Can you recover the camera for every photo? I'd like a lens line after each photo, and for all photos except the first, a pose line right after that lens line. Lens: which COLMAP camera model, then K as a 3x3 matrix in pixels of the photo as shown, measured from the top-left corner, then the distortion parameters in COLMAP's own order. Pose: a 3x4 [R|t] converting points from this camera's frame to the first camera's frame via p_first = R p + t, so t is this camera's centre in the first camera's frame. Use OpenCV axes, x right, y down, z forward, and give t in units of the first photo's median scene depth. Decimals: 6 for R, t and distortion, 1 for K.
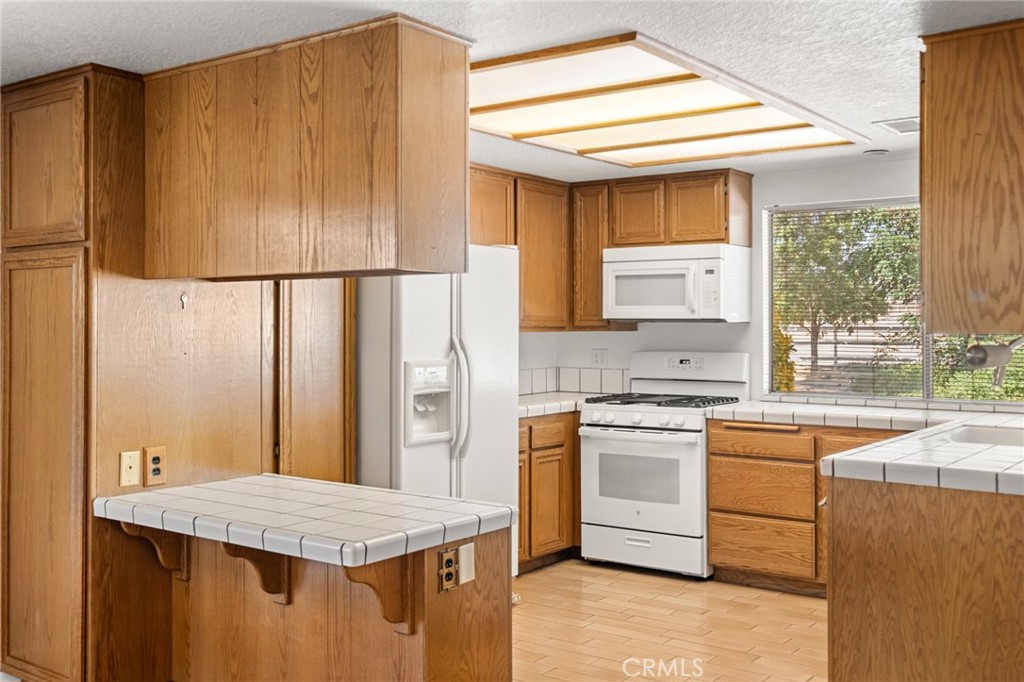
lens RADIAL K [[1017.9, 0, 512.6], [0, 1017.9, 342.3], [0, 0, 1]] dist [-0.002346, 0.000000]
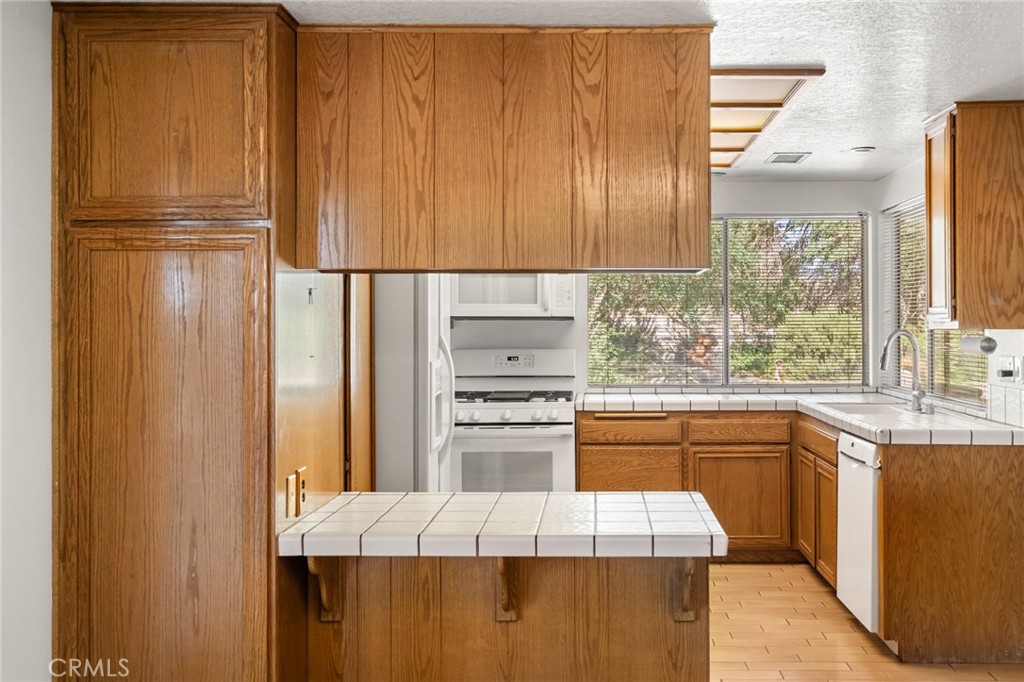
lens RADIAL K [[1085.7, 0, 512.3], [0, 1085.7, 337.3], [0, 0, 1]] dist [-0.012154, 0.000000]
pose [[0.810399, -0.009060, 0.585809, -0.828319], [0.011326, 0.999936, -0.000203, -0.003552], [-0.585769, 0.006800, 0.810449, 0.194486]]
